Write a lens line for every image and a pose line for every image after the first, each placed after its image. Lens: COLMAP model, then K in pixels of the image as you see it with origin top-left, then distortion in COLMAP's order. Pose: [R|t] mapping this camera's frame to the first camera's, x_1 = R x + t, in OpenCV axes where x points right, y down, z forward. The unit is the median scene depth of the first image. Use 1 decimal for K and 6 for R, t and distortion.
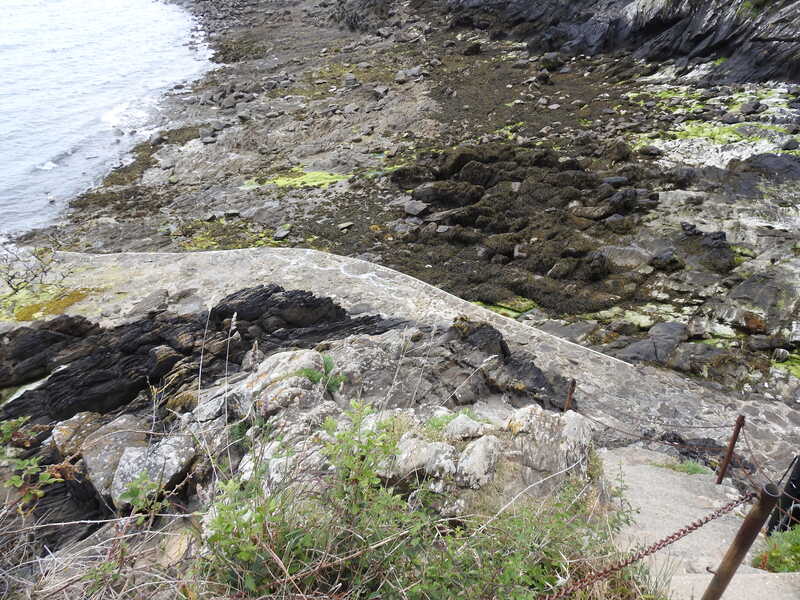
lens RADIAL K [[566.0, 0, 400.0], [0, 566.0, 300.0], [0, 0, 1]] dist [0.001188, -0.006043]
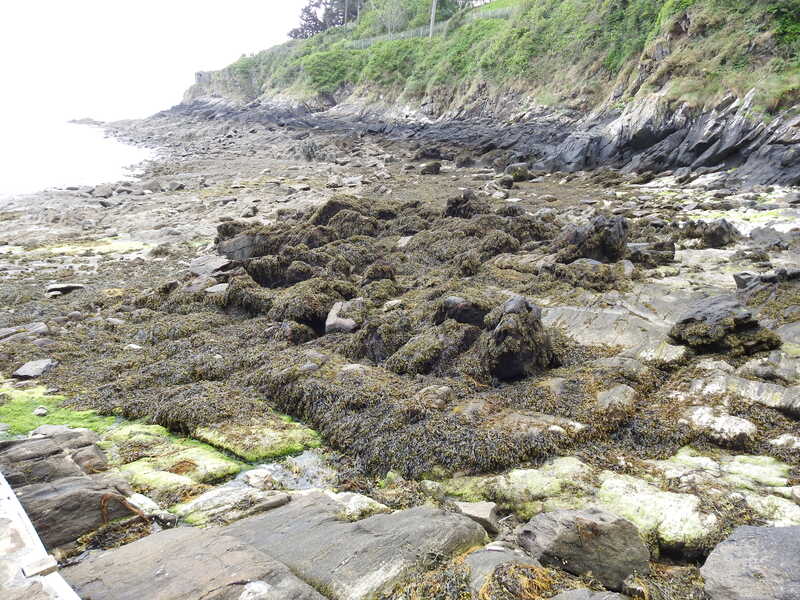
lens RADIAL K [[566.0, 0, 400.0], [0, 566.0, 300.0], [0, 0, 1]] dist [0.001188, -0.006043]
pose [[0.998688, 0.047598, -0.018908, 0.275049], [-0.051114, 0.949566, -0.309374, 0.026798], [0.003229, 0.309935, 0.950752, 0.649373]]
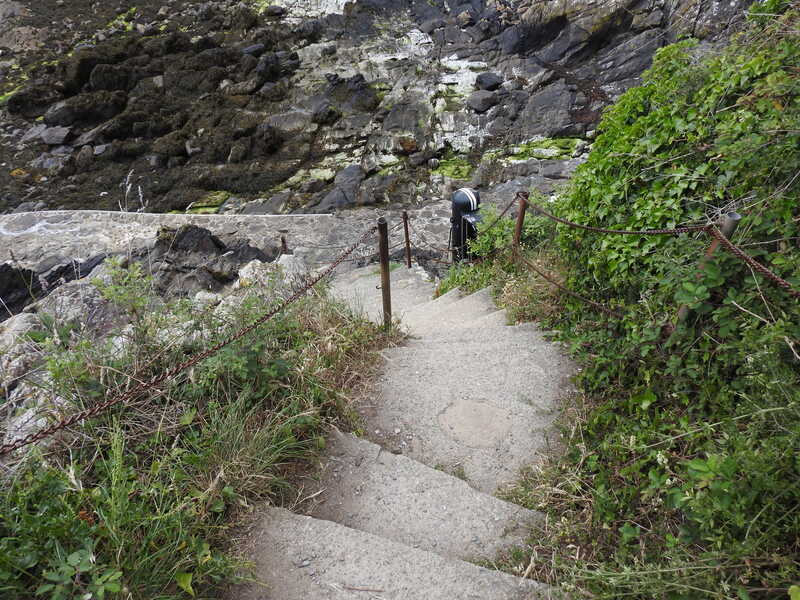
lens RADIAL K [[566.0, 0, 400.0], [0, 566.0, 300.0], [0, 0, 1]] dist [0.001188, -0.006043]
pose [[0.810544, -0.417990, 0.410248, -0.008008], [0.330668, 0.904745, 0.268505, 0.008863], [-0.483402, -0.081979, 0.871551, -0.043739]]
